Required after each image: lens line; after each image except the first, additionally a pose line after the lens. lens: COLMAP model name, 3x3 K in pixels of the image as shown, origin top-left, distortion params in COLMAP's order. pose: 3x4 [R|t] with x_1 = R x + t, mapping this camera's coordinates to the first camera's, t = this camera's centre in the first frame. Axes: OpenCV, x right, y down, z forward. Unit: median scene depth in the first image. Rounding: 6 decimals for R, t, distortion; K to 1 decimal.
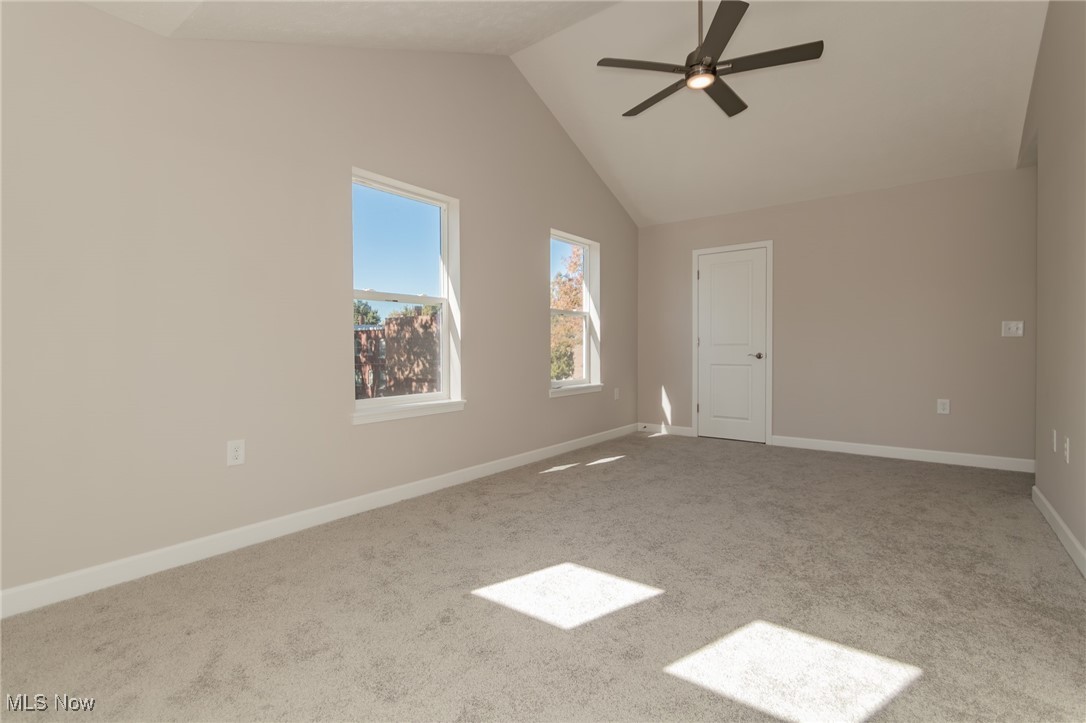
lens RADIAL K [[502.7, 0, 537.2], [0, 502.7, 358.2], [0, 0, 1]] dist [0.013180, -0.007670]
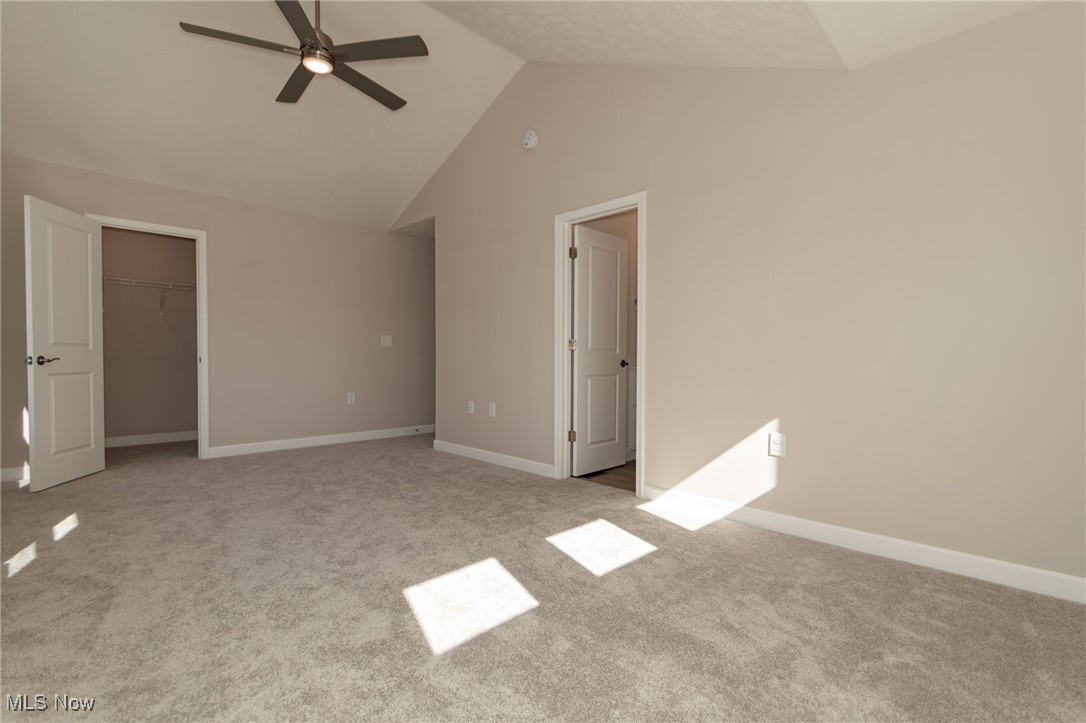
lens RADIAL K [[502.7, 0, 537.8], [0, 502.7, 362.4], [0, 0, 1]] dist [0.013180, -0.007670]
pose [[0.133887, -0.002409, 0.990994, -0.602254], [0.008371, 0.999964, 0.001300, 0.007807], [-0.990961, 0.008121, 0.133903, 0.502518]]
